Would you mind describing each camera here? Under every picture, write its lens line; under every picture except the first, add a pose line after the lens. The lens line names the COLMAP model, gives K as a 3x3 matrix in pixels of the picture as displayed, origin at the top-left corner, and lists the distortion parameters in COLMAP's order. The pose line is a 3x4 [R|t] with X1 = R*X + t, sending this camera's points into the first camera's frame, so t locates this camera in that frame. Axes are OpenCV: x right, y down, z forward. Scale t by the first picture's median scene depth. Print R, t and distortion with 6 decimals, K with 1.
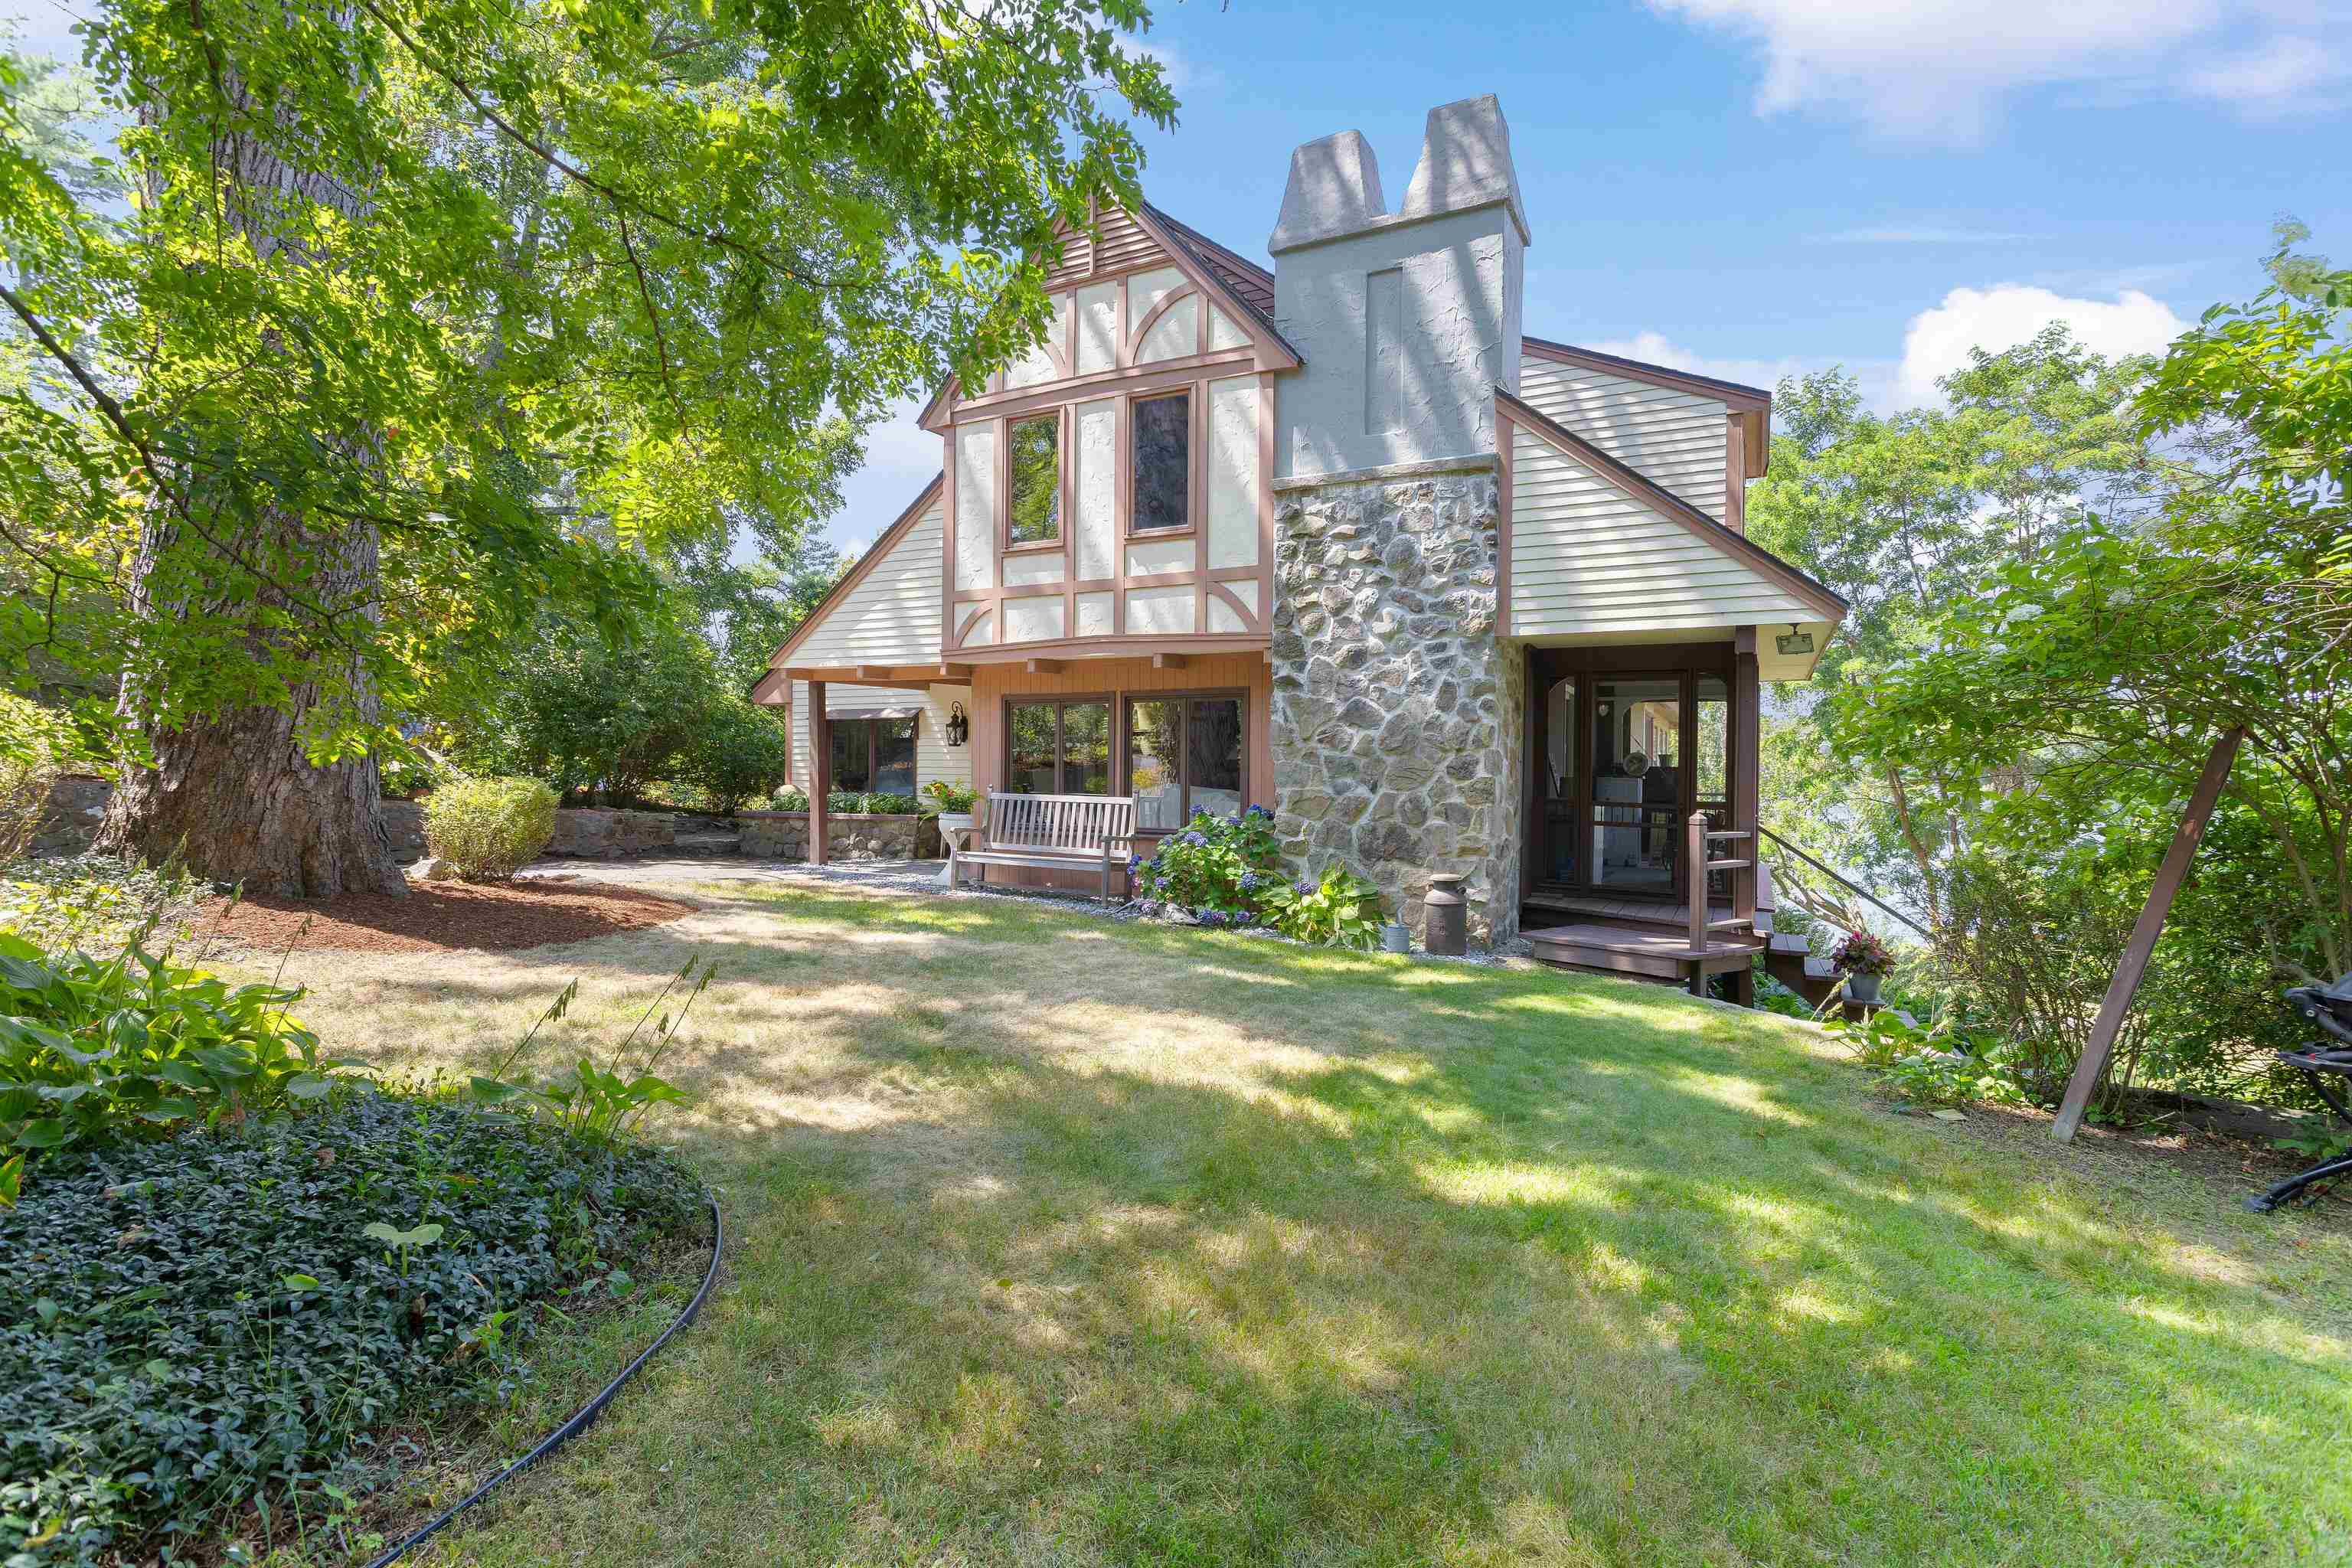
lens RADIAL K [[1105.5, 0, 1175.8], [0, 1105.5, 756.3], [0, 0, 1]] dist [0.001127, 0.000235]
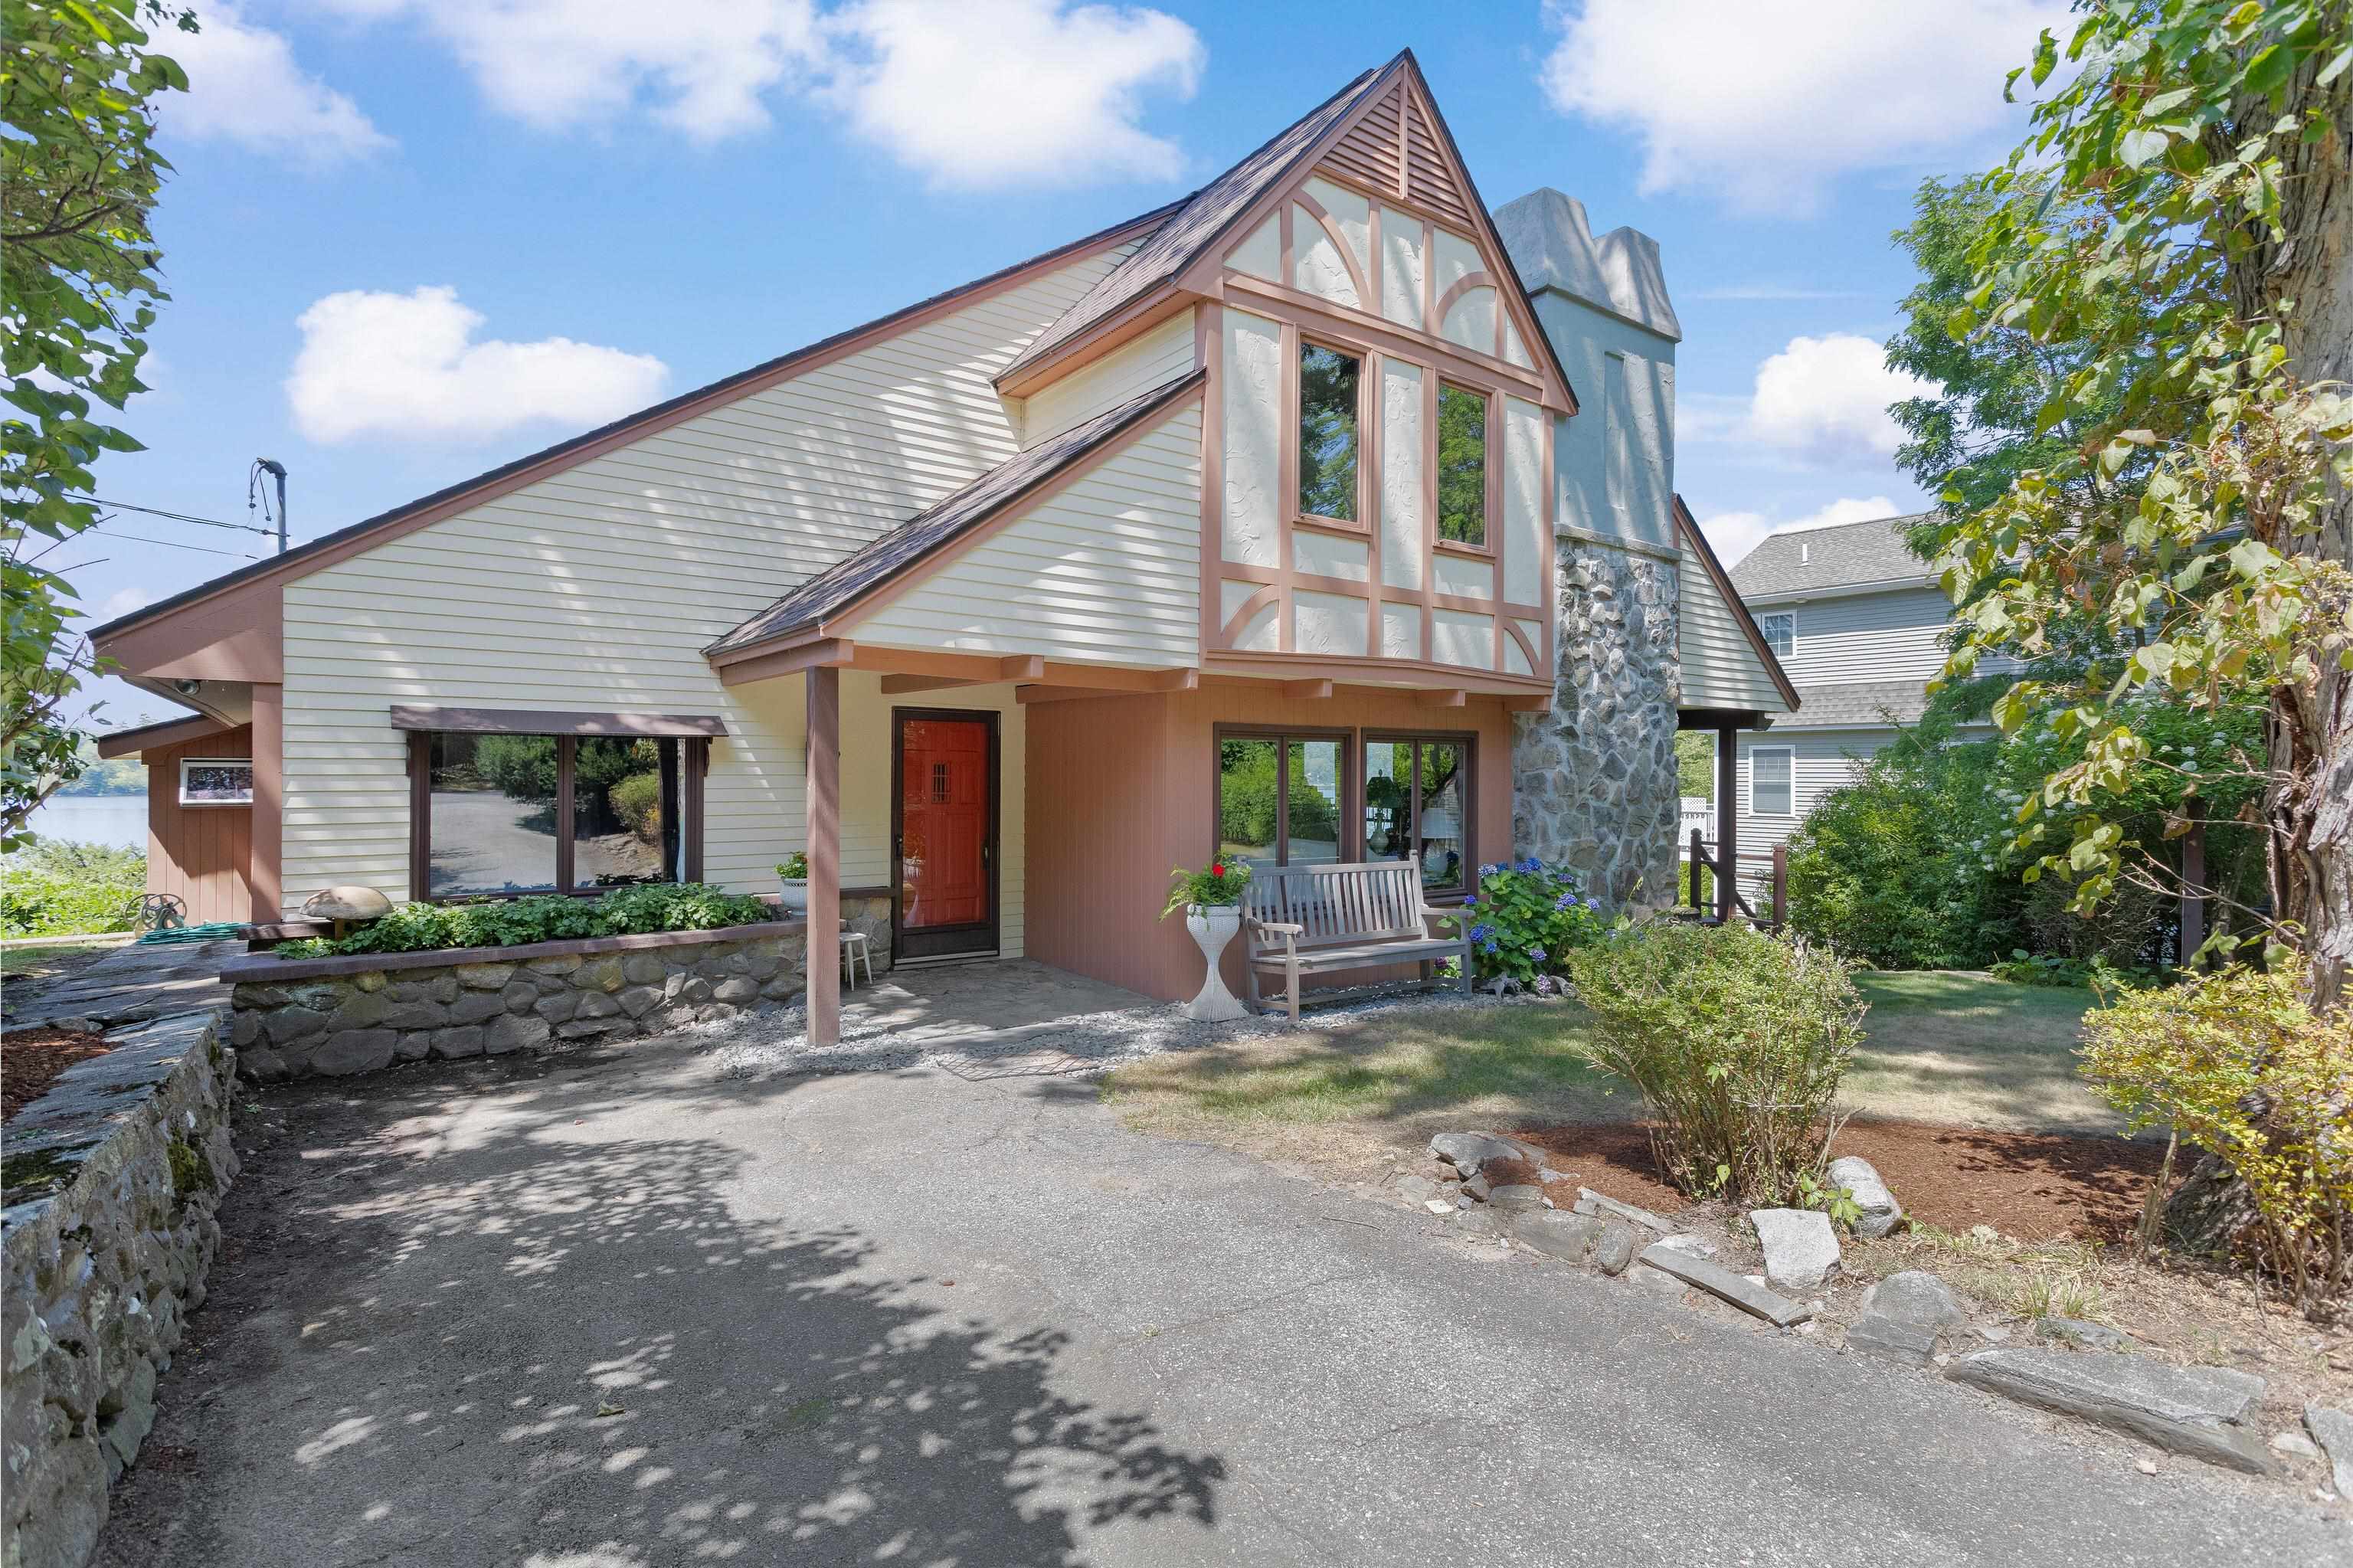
lens RADIAL K [[1106.0, 0, 1176.3], [0, 1106.0, 756.3], [0, 0, 1]] dist [0.001127, 0.000235]
pose [[0.438433, 0.004511, 0.898752, -0.887262], [-0.011753, 0.999931, 0.000714, -0.039982], [-0.898687, -0.010876, 0.438456, 0.831472]]
